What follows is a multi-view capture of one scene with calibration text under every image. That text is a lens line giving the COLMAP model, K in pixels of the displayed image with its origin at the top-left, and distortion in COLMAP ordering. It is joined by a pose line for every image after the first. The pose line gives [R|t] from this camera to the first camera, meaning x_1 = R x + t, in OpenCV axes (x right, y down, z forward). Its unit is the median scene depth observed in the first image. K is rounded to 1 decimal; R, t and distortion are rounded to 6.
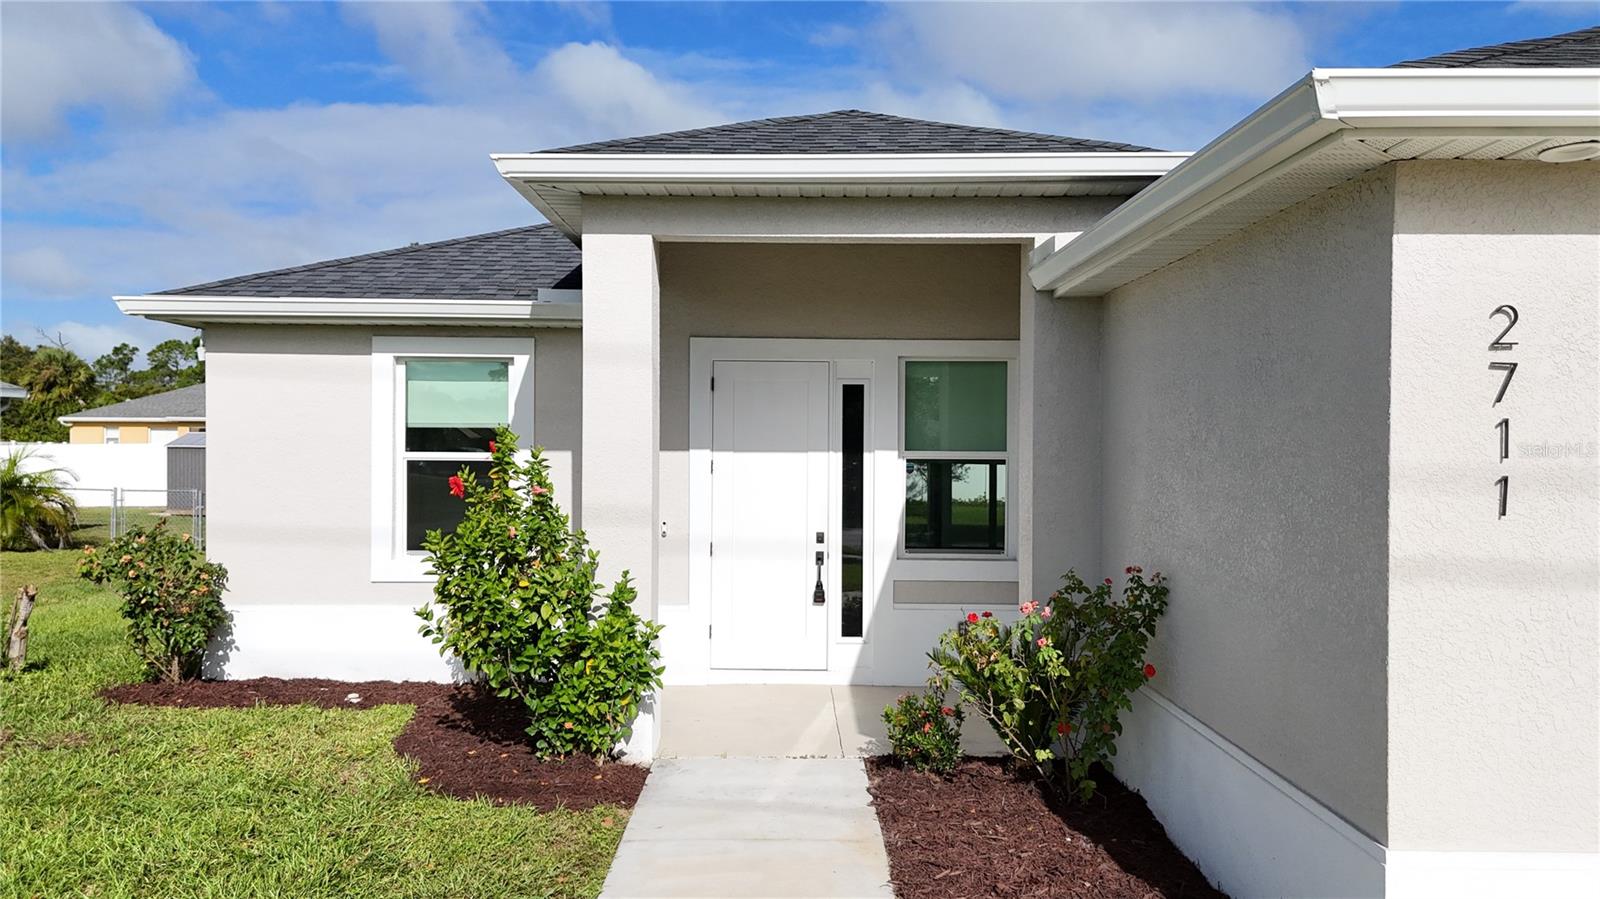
lens RADIAL K [[1181.7, 0, 800.0], [0, 1181.7, 449.5], [0, 0, 1]] dist [0.106257, -0.146911]
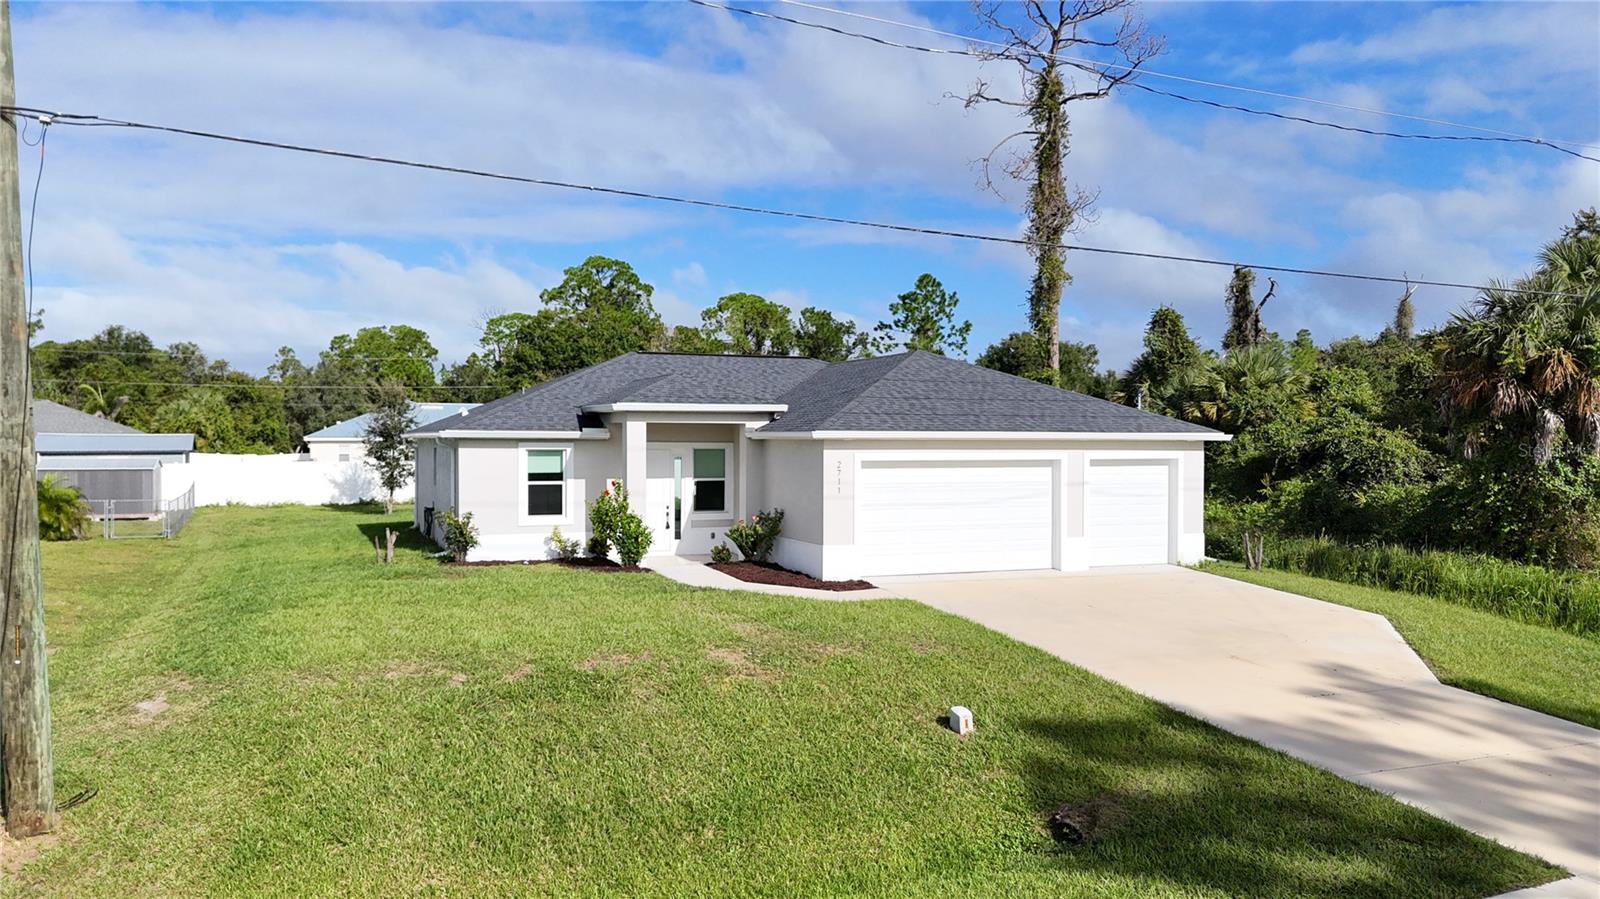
lens RADIAL K [[1181.7, 0, 800.0], [0, 1181.7, 449.5], [0, 0, 1]] dist [0.106257, -0.146911]
pose [[0.926551, -0.007357, 0.376097, -0.818318], [0.006174, 0.999971, 0.004349, -0.086225], [-0.376118, -0.001708, 0.926570, -1.968533]]
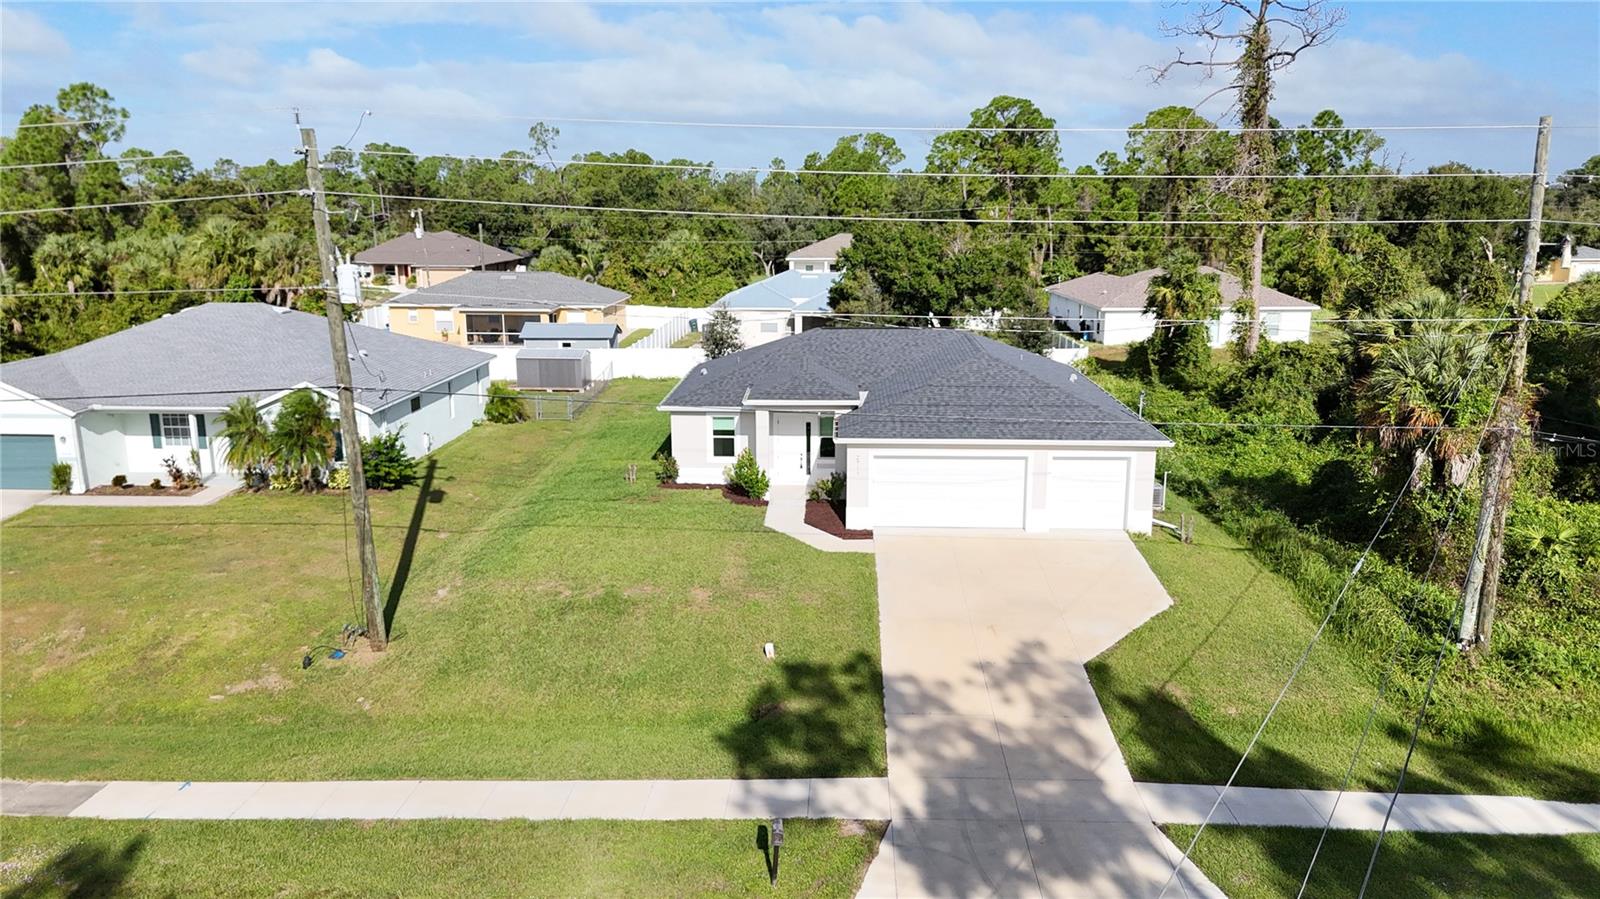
lens RADIAL K [[1177.5, 0, 800.0], [0, 1177.5, 449.5], [0, 0, 1]] dist [0.208541, -0.540187]
pose [[0.998937, 0.003273, -0.045972, 0.225962], [0.006132, 0.979166, 0.202970, -0.893965], [0.045678, -0.203037, 0.978105, -3.567492]]
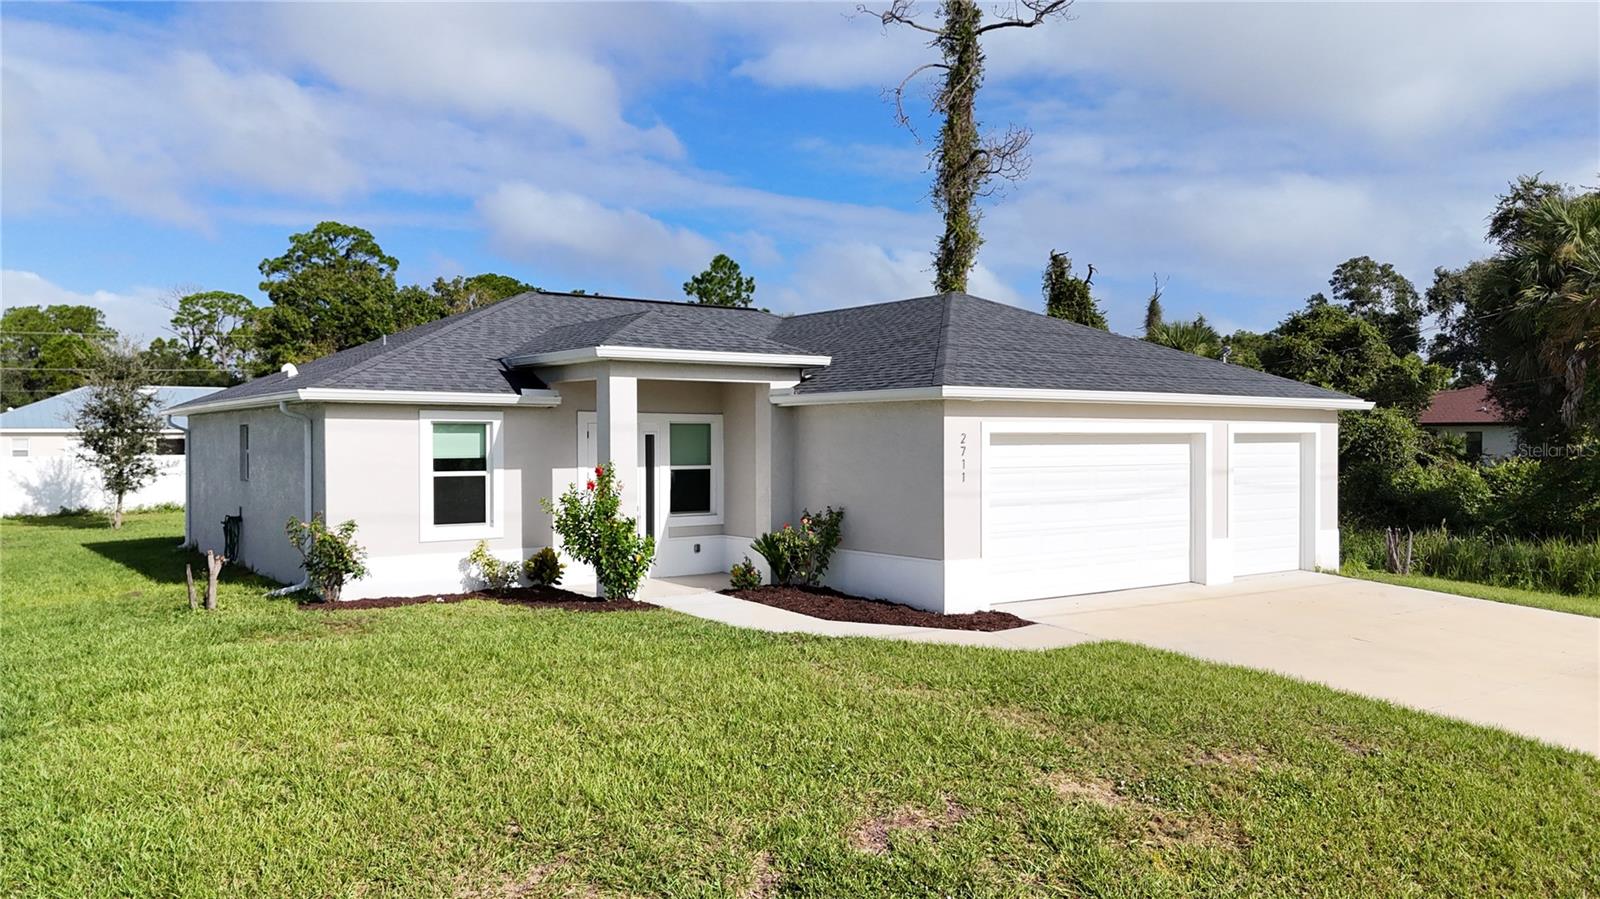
lens RADIAL K [[1181.7, 0, 800.0], [0, 1181.7, 449.5], [0, 0, 1]] dist [0.106257, -0.146911]
pose [[0.811743, -0.012448, 0.583882, -0.968214], [0.011774, 0.999918, 0.004948, -0.036019], [-0.583896, 0.002858, 0.811823, -0.861578]]
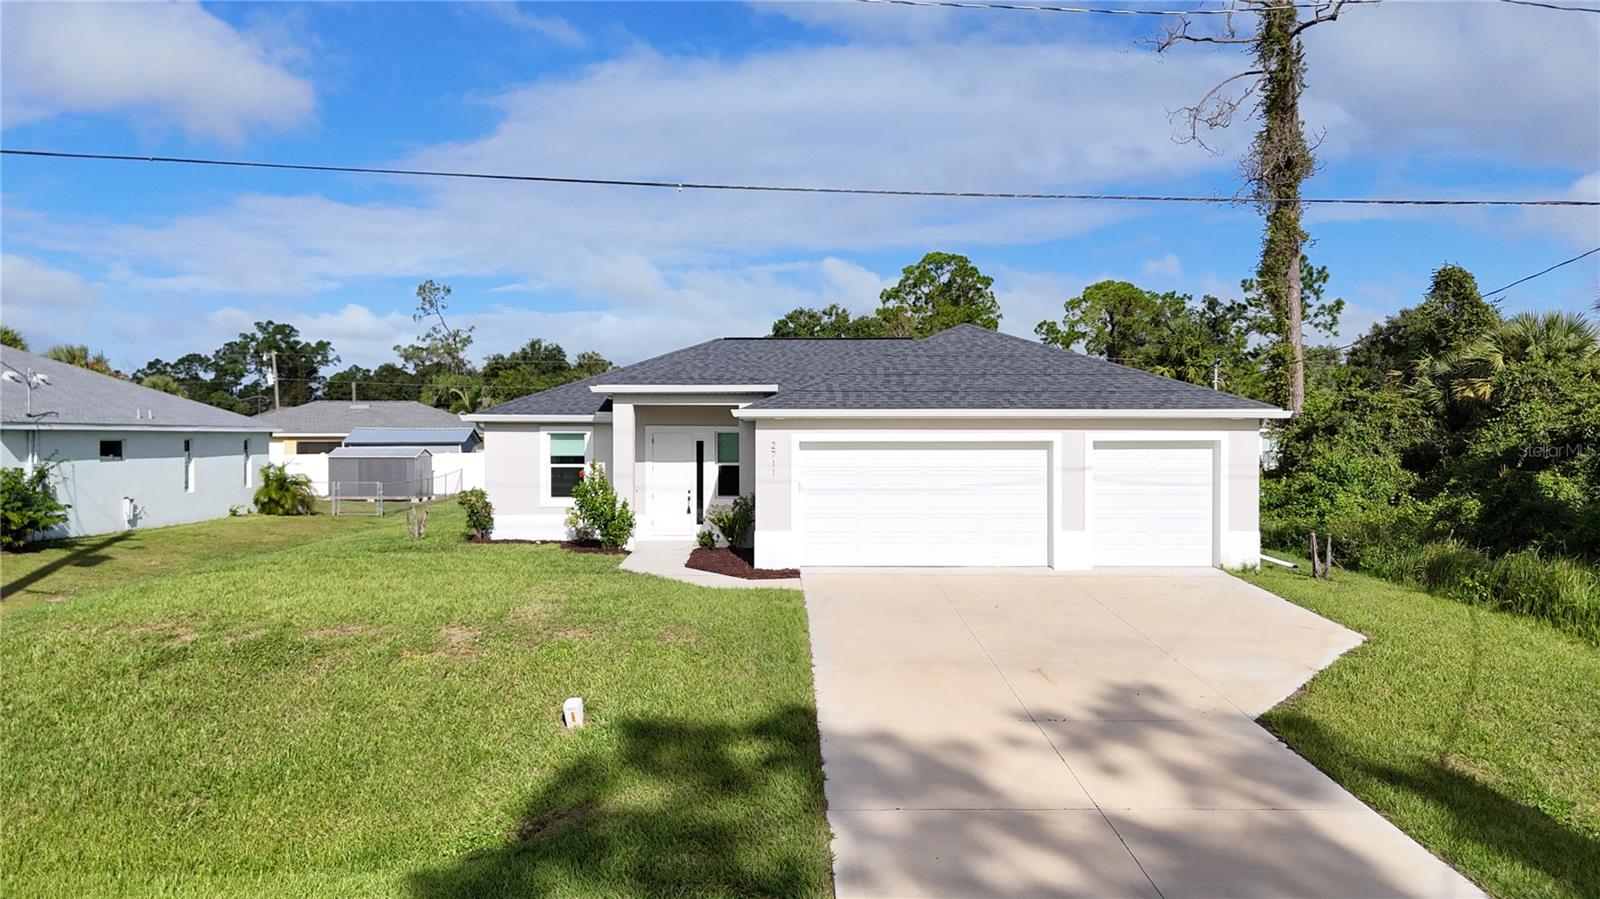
lens RADIAL K [[1181.7, 0, 800.0], [0, 1181.7, 449.5], [0, 0, 1]] dist [0.106257, -0.146911]
pose [[0.999891, -0.007007, 0.012974, 0.262830], [0.006989, 0.999975, 0.001443, -0.035725], [-0.012984, -0.001352, 0.999915, -2.030709]]
